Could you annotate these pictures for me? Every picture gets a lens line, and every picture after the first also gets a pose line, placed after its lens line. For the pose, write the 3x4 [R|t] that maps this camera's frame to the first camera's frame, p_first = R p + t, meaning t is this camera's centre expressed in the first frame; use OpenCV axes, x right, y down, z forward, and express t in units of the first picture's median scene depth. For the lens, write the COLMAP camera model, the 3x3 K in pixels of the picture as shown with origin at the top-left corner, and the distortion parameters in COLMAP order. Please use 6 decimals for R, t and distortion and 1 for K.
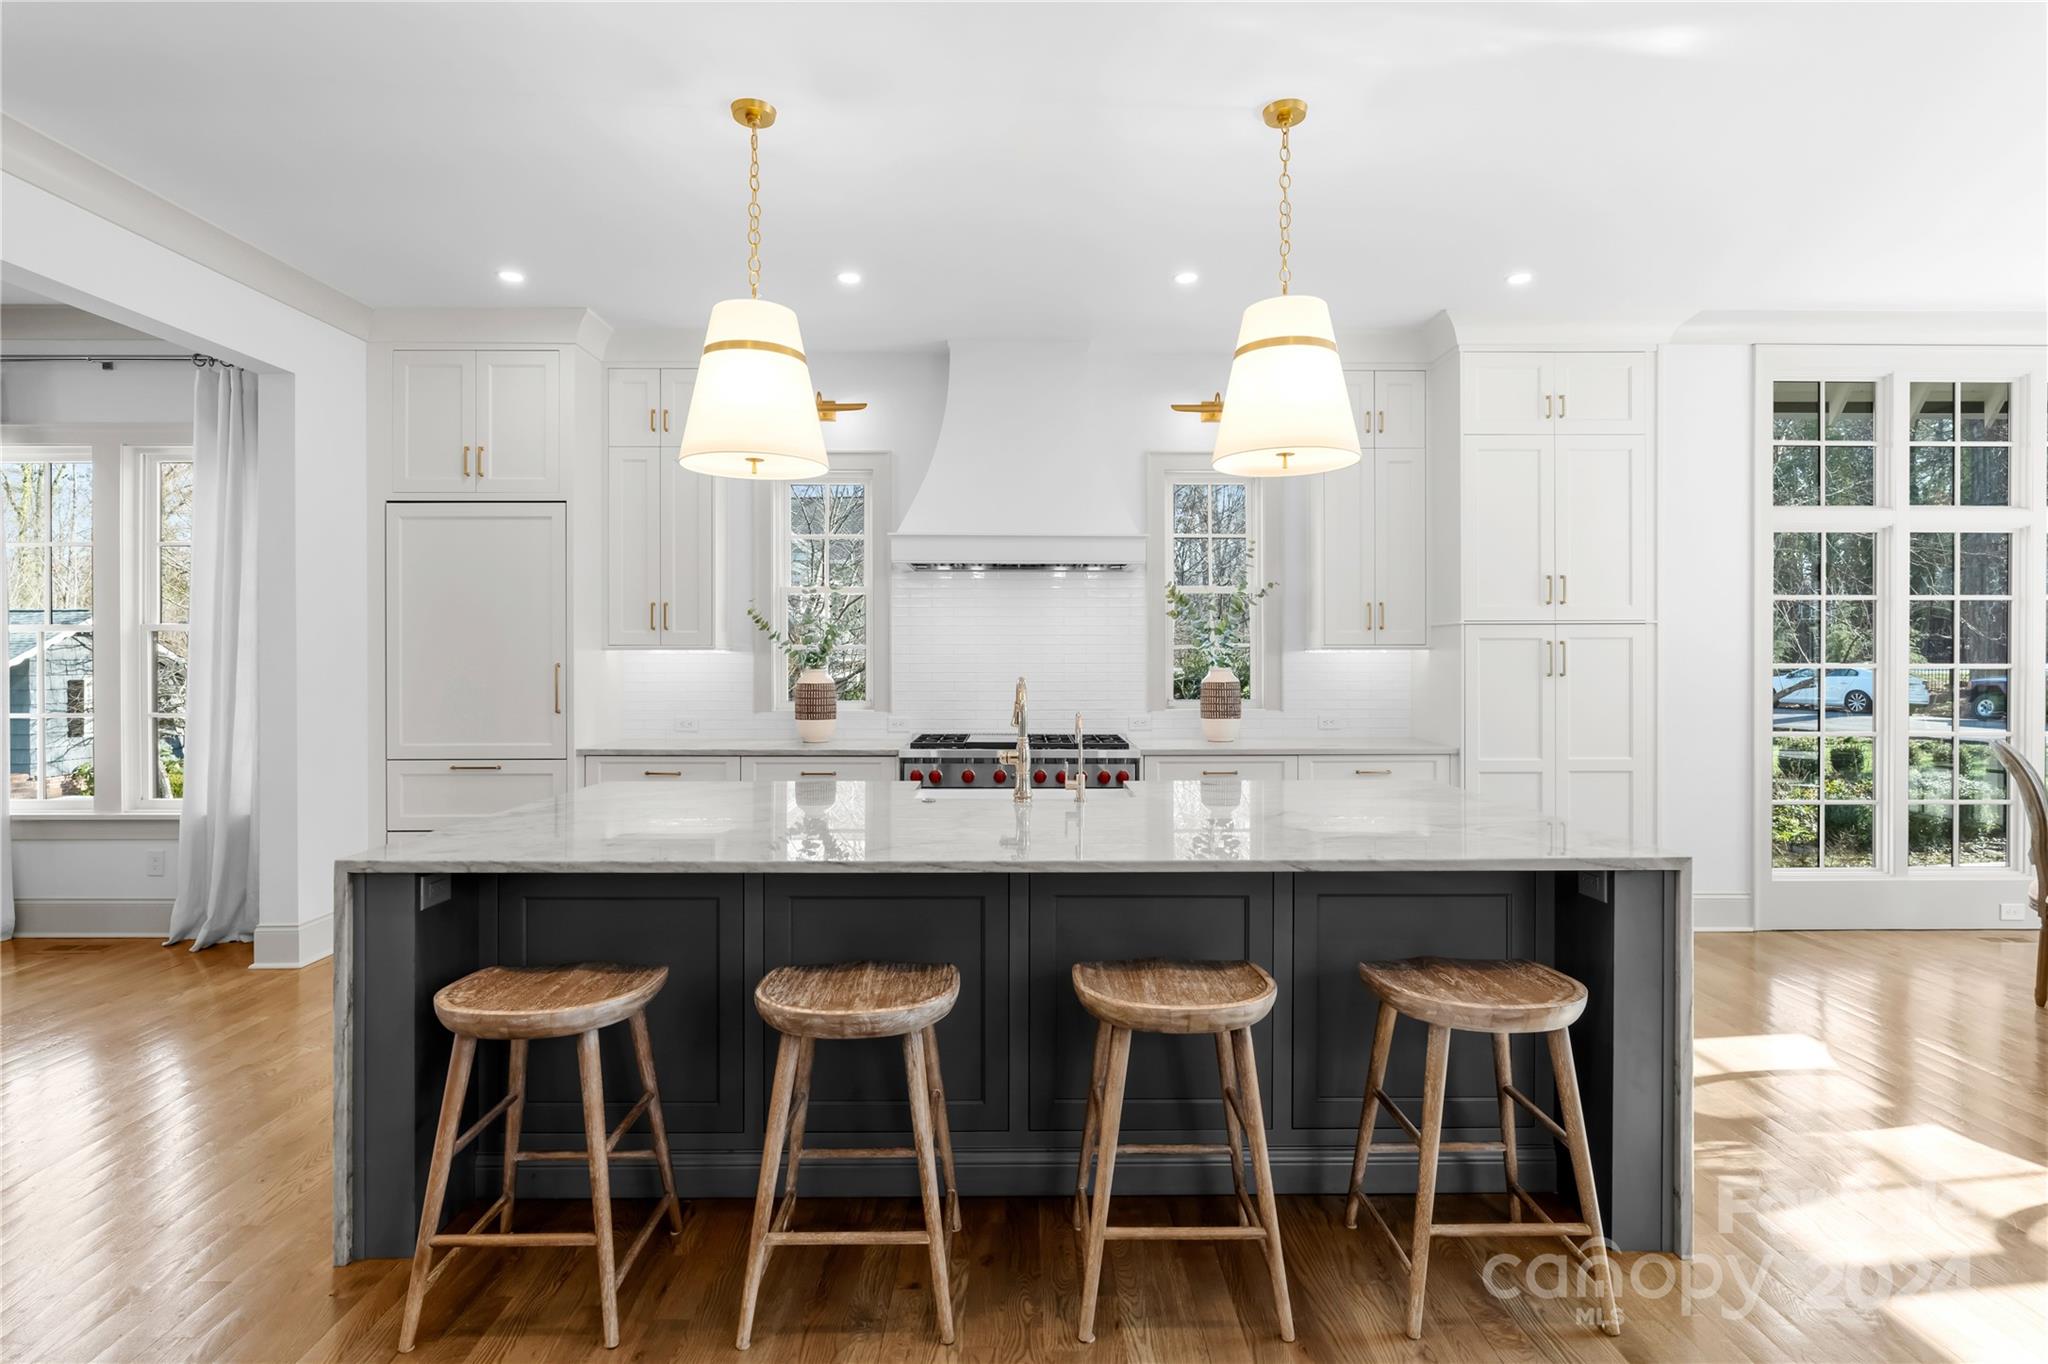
lens RADIAL K [[1026.4, 0, 1026.4], [0, 1026.4, 670.5], [0, 0, 1]] dist [0.016712, 0.000260]
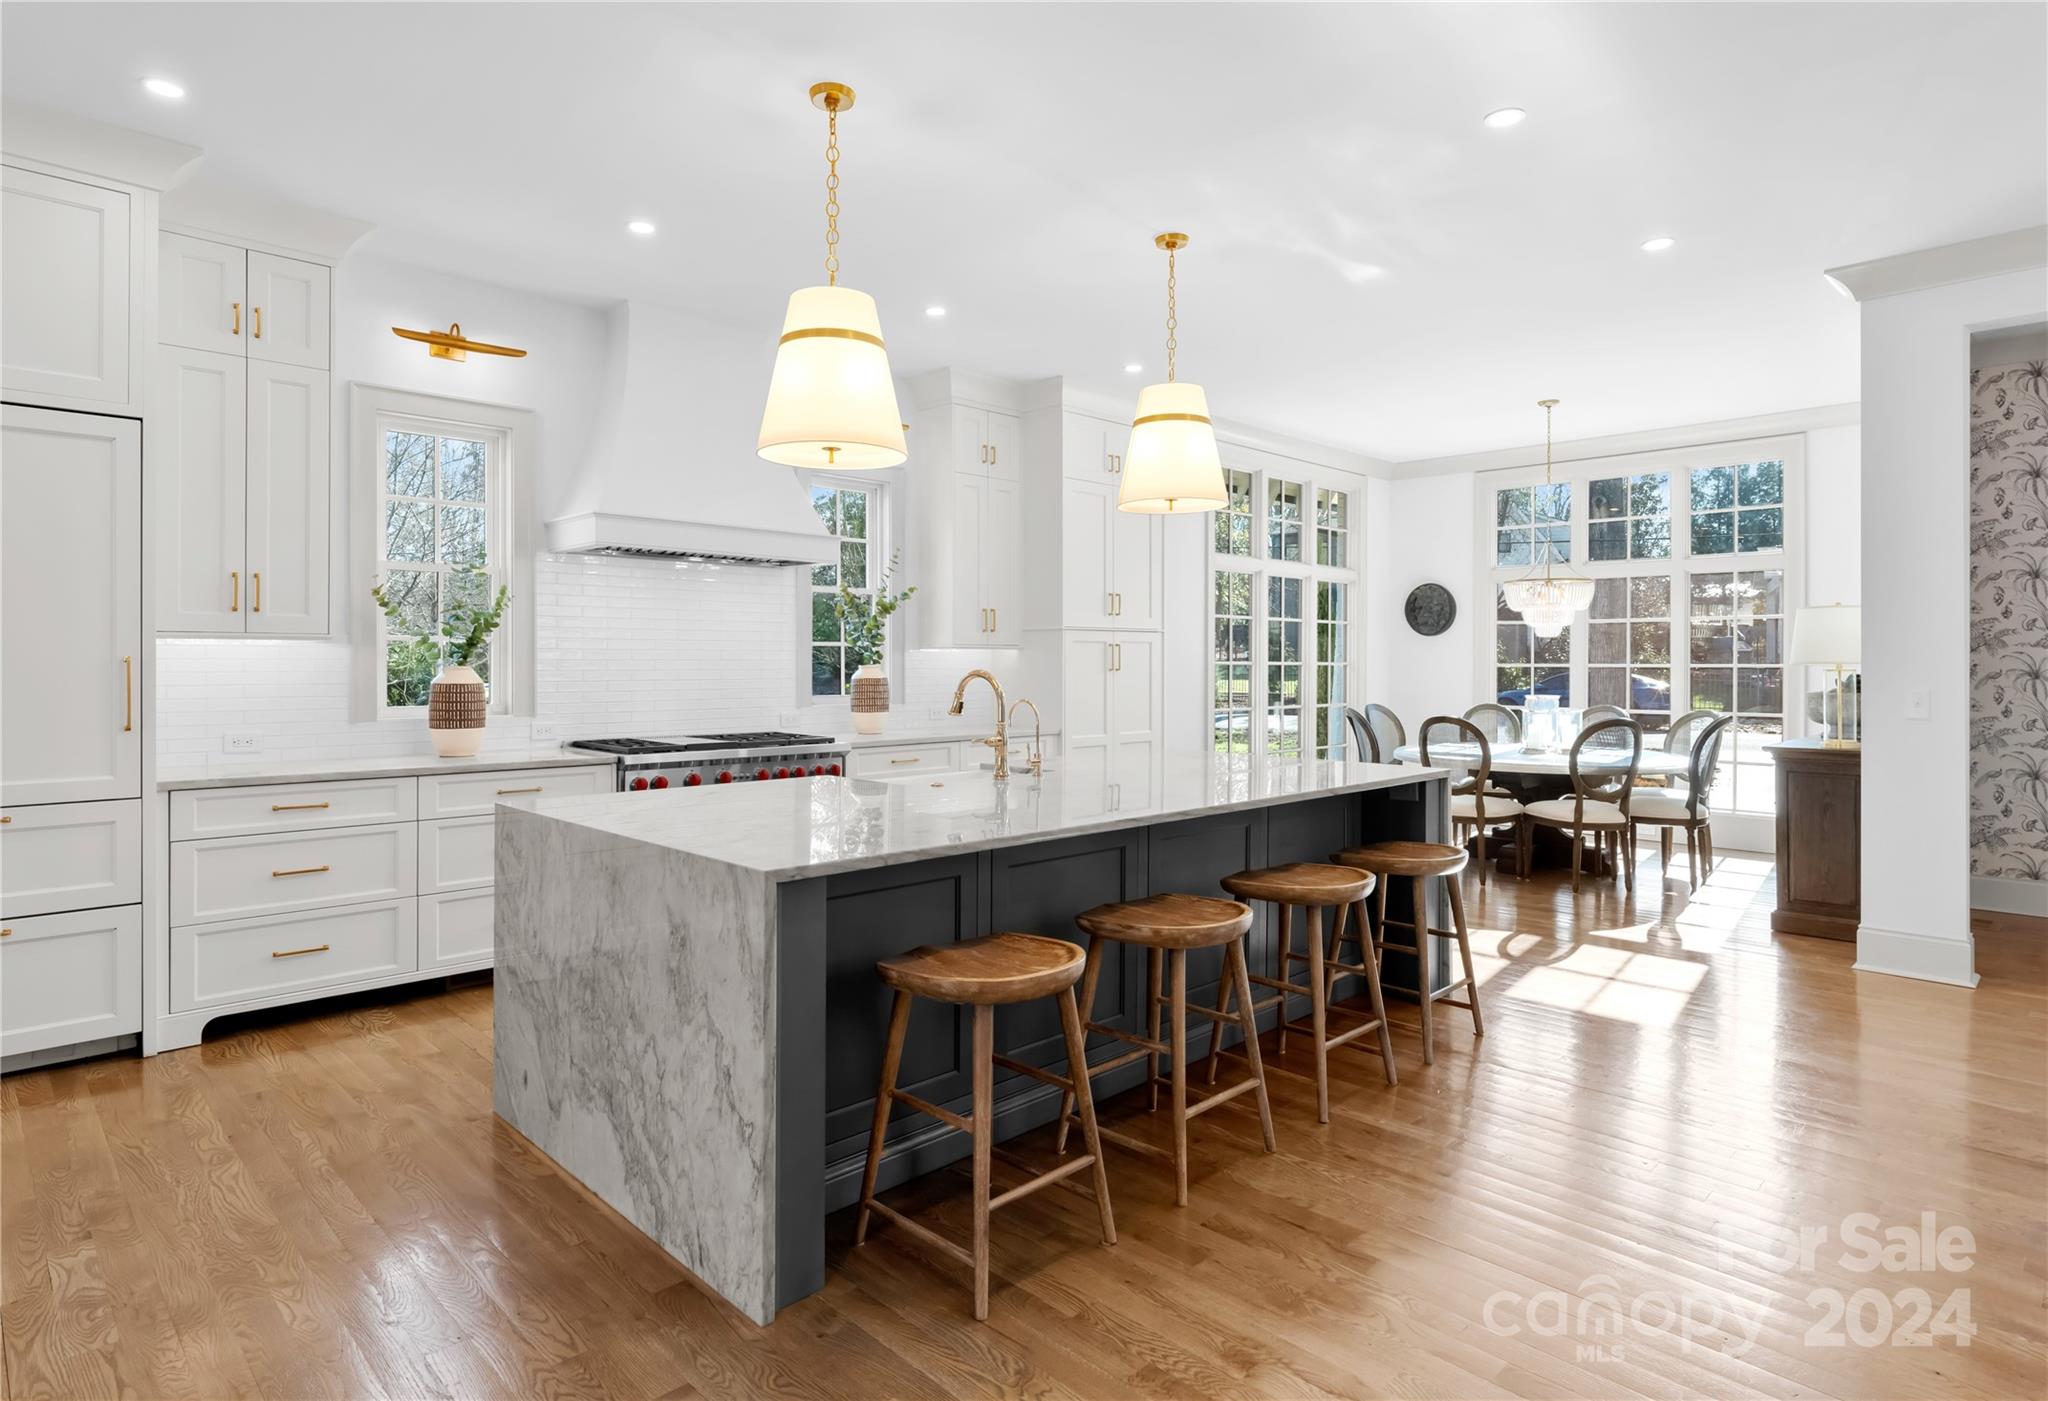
lens RADIAL K [[1098.0, 0, 1047.8], [0, 1098.0, 675.5], [0, 0, 1]] dist [-0.004480, -0.000626]
pose [[0.717095, -0.006481, 0.696945, -0.514384], [0.003600, 0.999978, 0.005595, 0.003541], [-0.696966, -0.001503, 0.717103, 0.063747]]
